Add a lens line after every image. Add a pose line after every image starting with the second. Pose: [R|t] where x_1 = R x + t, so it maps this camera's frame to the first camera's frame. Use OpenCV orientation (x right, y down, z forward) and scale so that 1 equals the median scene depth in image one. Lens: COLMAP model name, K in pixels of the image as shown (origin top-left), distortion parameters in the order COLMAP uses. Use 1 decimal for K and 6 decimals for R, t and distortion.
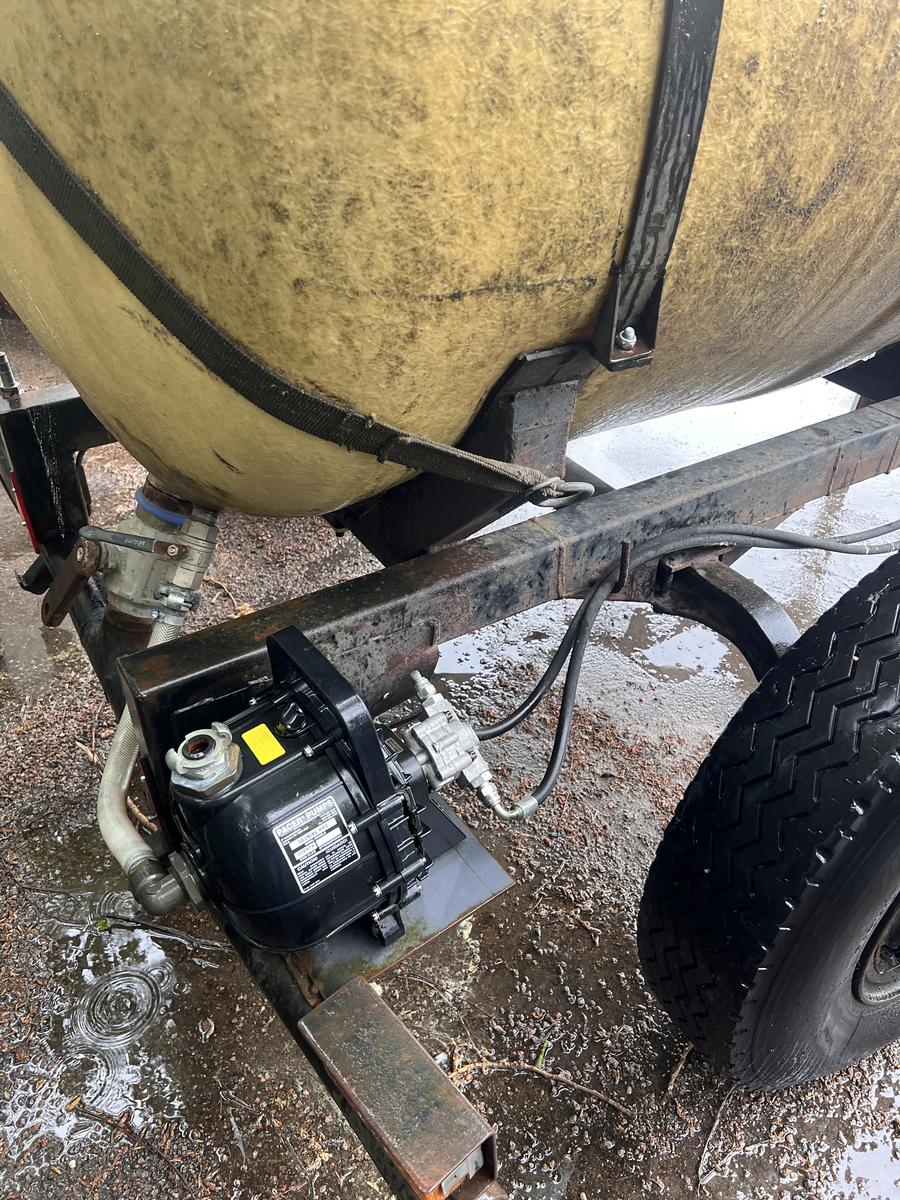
lens RADIAL K [[900.3, 0, 451.7], [0, 900.3, 600.1], [0, 0, 1]] dist [0.026113, -0.034004]
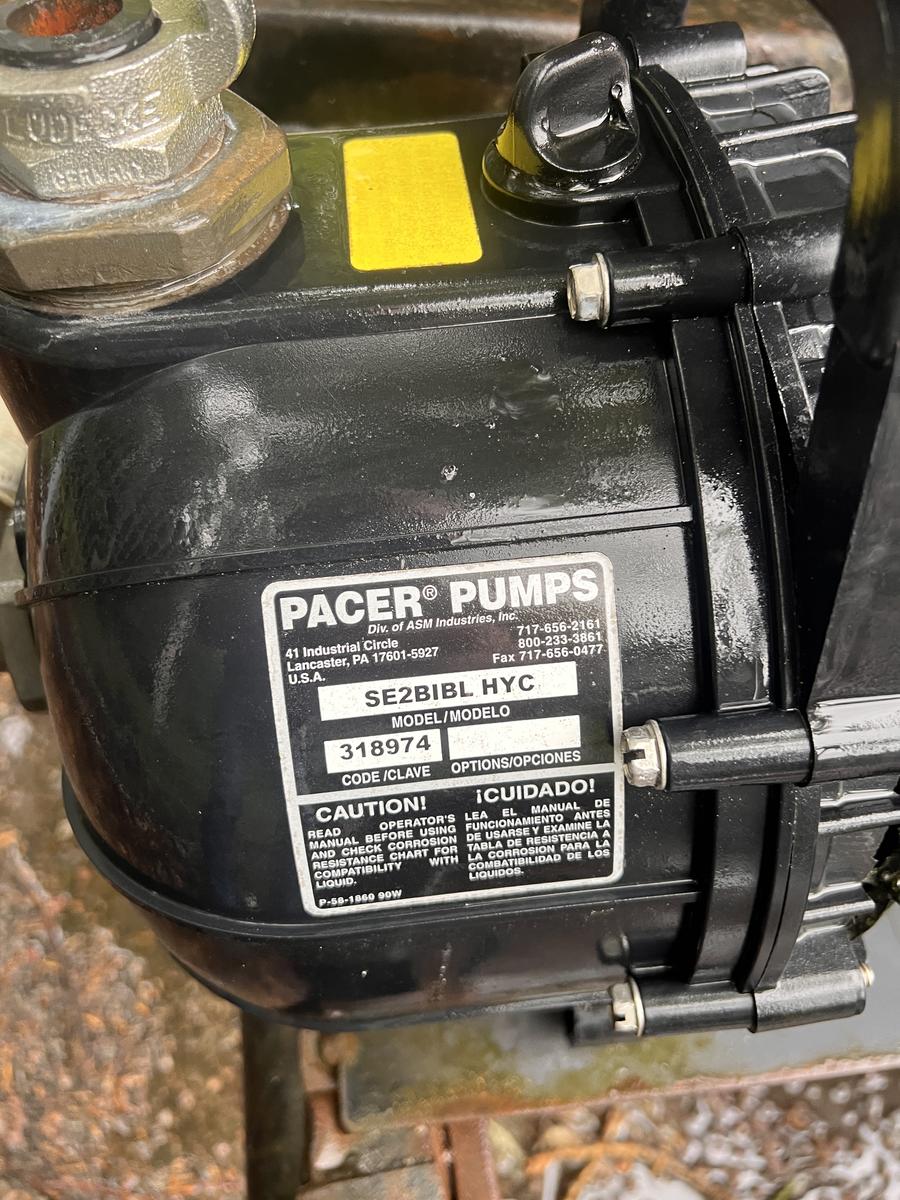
lens RADIAL K [[900.3, 0, 451.2], [0, 900.3, 599.9], [0, 0, 1]] dist [0.026113, -0.034004]
pose [[0.872442, 0.414600, -0.258750, -0.110163], [-0.350320, 0.899701, 0.260412, 0.189005], [0.340765, -0.136549, 0.930179, 0.816100]]
